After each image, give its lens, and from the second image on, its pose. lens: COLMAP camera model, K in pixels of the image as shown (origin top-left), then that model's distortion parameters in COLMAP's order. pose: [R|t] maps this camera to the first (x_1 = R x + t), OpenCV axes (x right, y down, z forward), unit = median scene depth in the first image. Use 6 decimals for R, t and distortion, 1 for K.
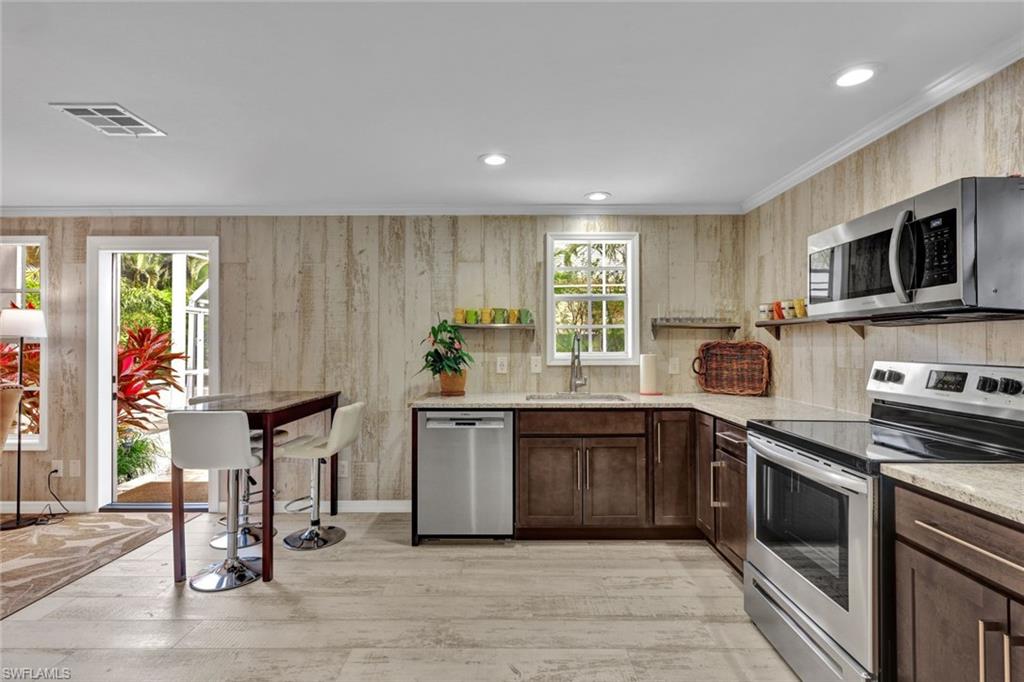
lens RADIAL K [[464.3, 0, 511.9], [0, 464.3, 346.3], [0, 0, 1]] dist [0.000935, -0.000443]
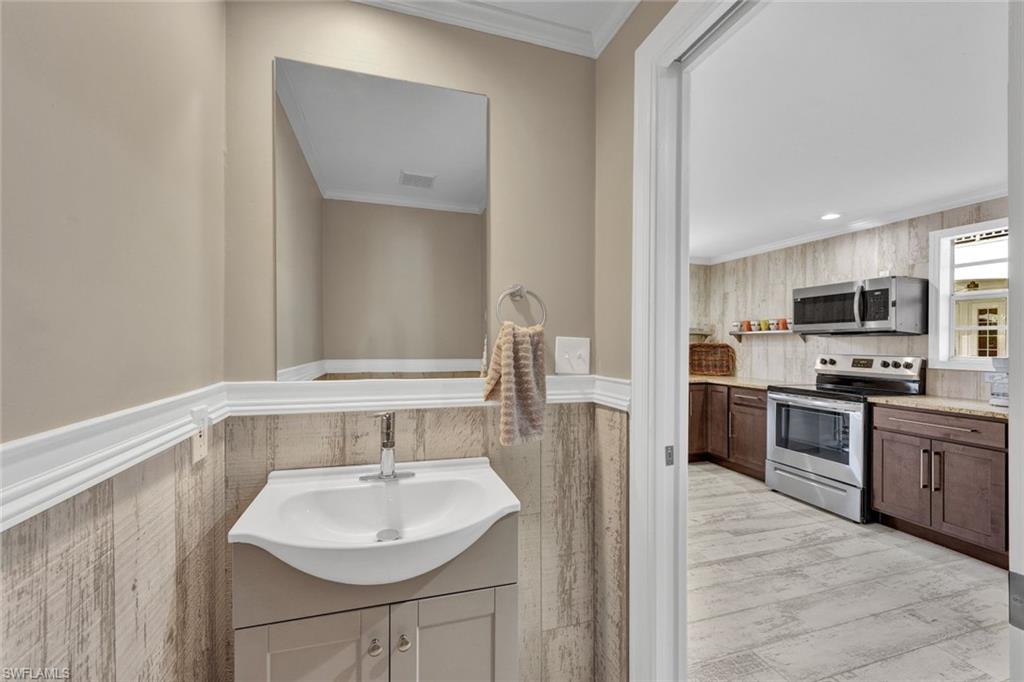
lens RADIAL K [[411.1, 0, 509.2], [0, 411.1, 347.0], [0, 0, 1]] dist [0.001559, -0.000026]
pose [[0.954751, 0.013950, 0.297078, -0.790998], [-0.015265, 0.999881, 0.002108, 0.013644], [-0.297014, -0.006548, 0.954851, -0.222706]]
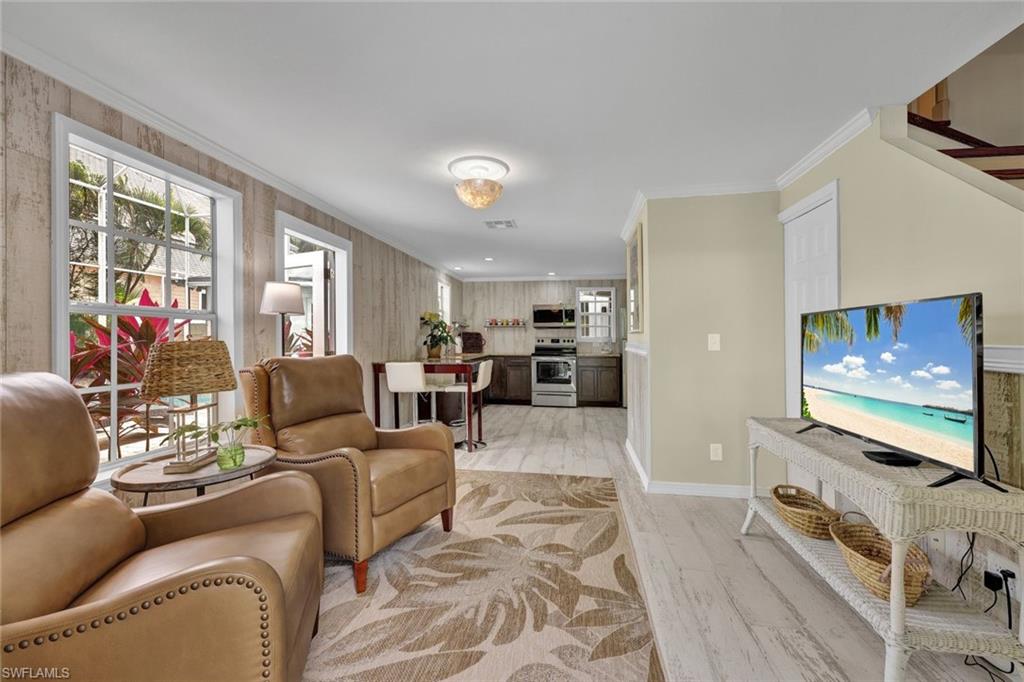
lens RADIAL K [[411.1, 0, 509.3], [0, 411.1, 333.1], [0, 0, 1]] dist [0.001559, -0.000026]
pose [[0.154592, 0.014188, 0.987876, -2.205586], [-0.000500, 0.999898, -0.014282, 0.035183], [-0.987978, 0.001714, 0.154584, 0.536068]]
